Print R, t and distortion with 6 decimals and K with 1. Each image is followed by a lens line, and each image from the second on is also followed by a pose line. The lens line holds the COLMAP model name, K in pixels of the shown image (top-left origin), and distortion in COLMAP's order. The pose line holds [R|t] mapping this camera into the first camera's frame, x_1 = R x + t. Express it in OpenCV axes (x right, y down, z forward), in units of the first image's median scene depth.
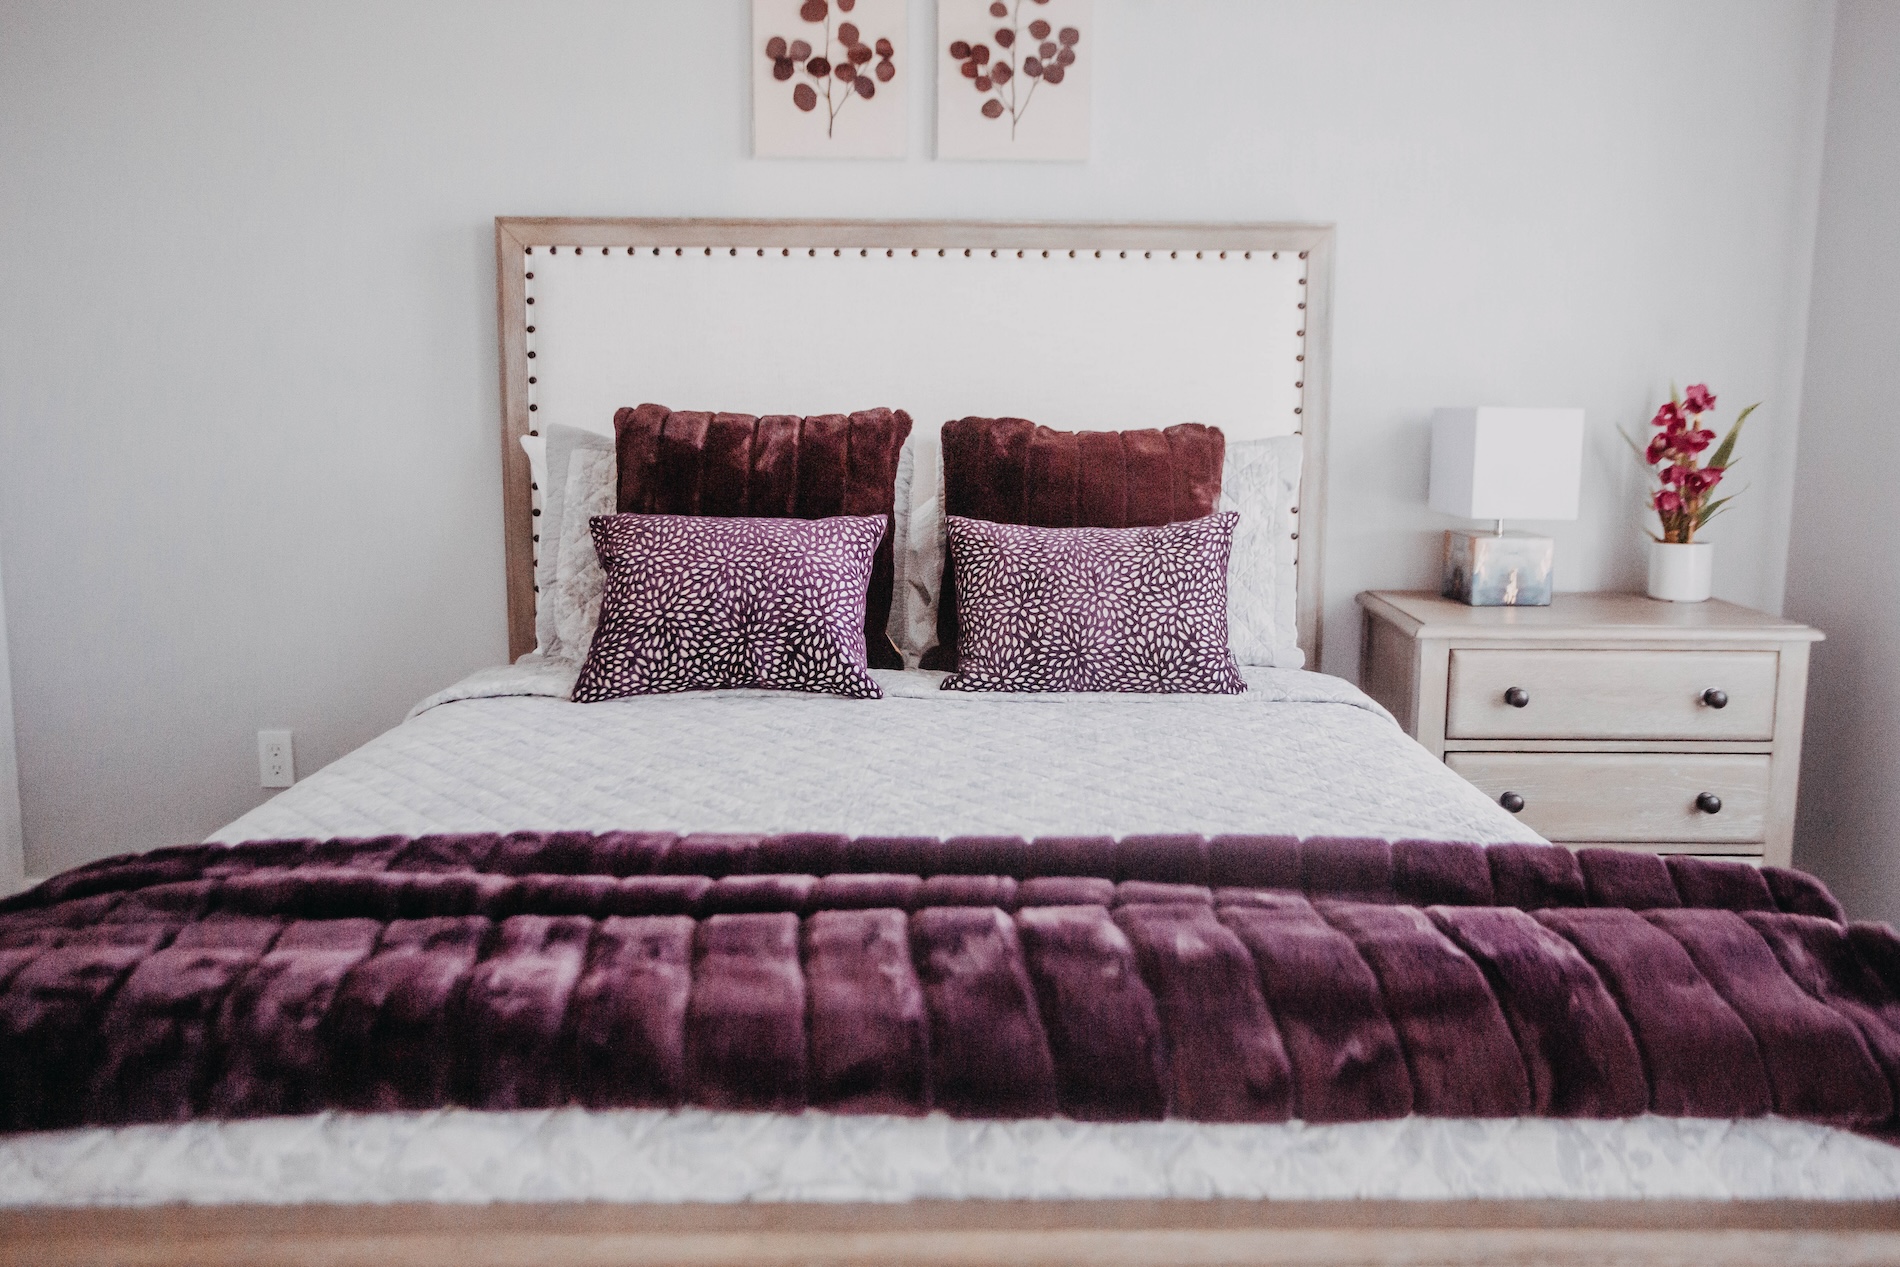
lens RADIAL K [[1473.6, 0, 950.0], [0, 1473.6, 633.5], [0, 0, 1]] dist [-0.008877, 0.000399]
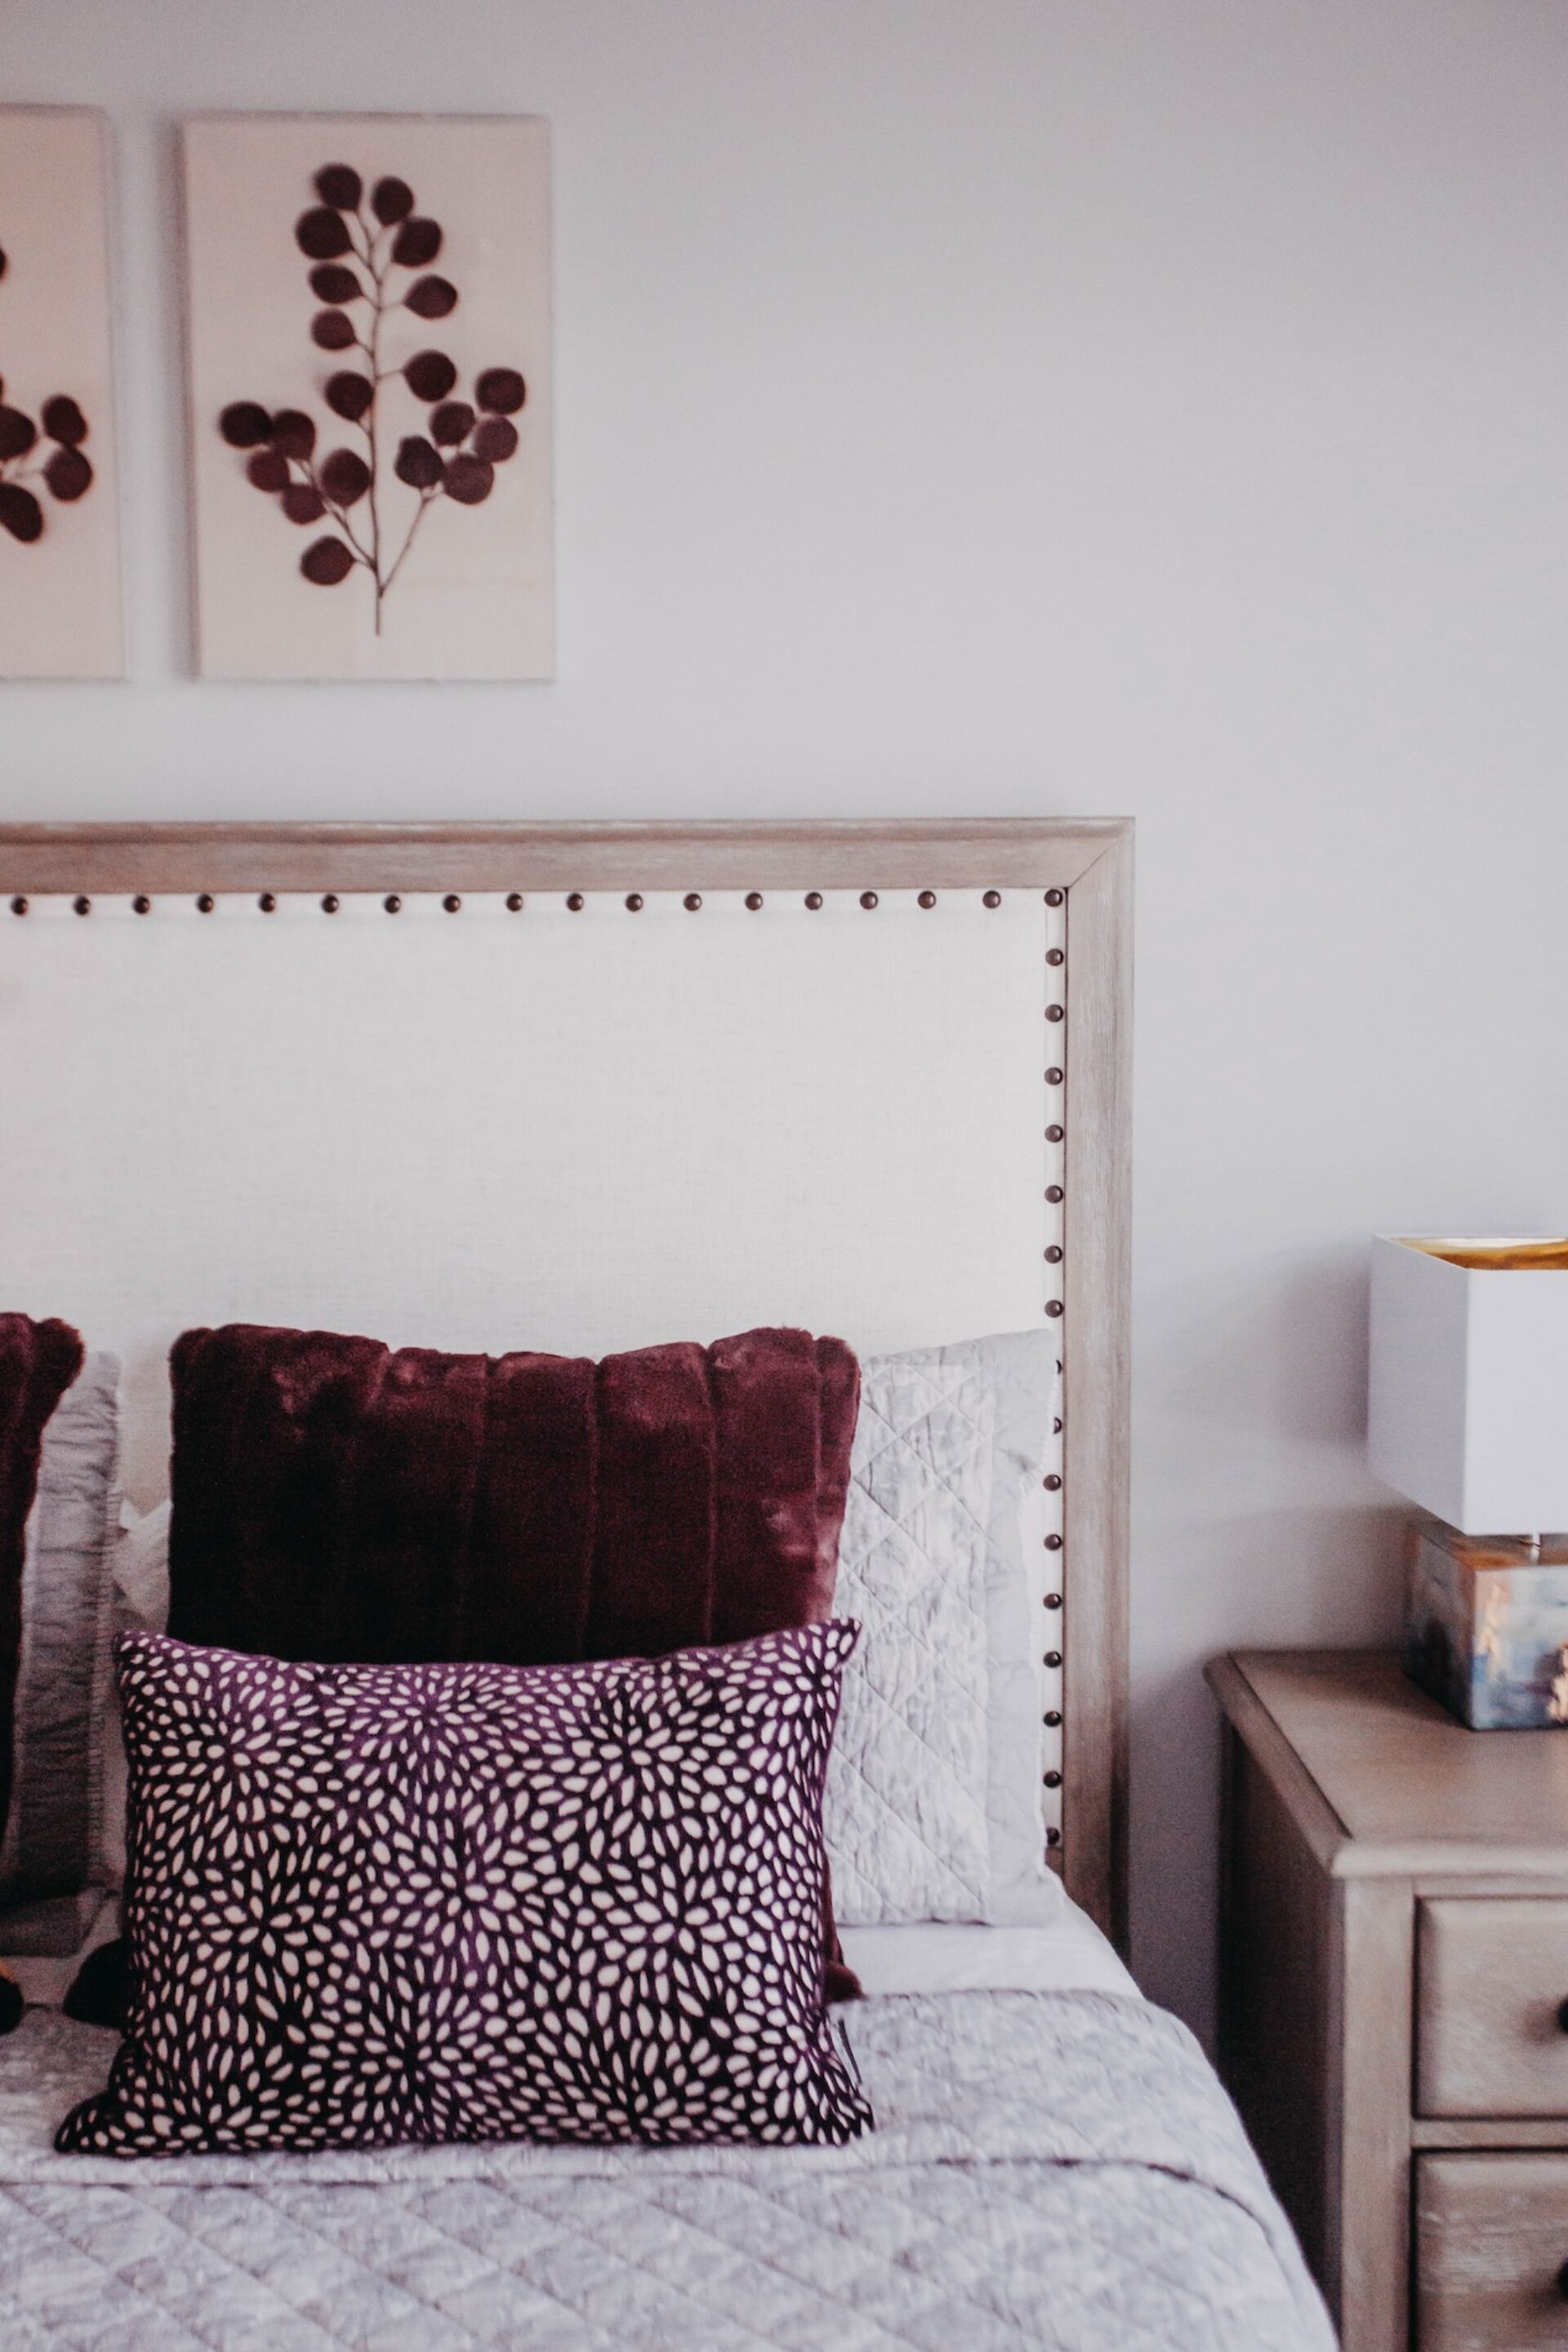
lens RADIAL K [[2247.8, 0, 784.0], [0, 2247.8, 1176.0], [0, 0, 1]] dist [0.018906, 0.004032]
pose [[0.999452, -0.017781, 0.027915, 0.168178], [0.018394, 0.999592, -0.021868, -0.194191], [-0.027514, 0.022369, 0.999371, 0.417648]]
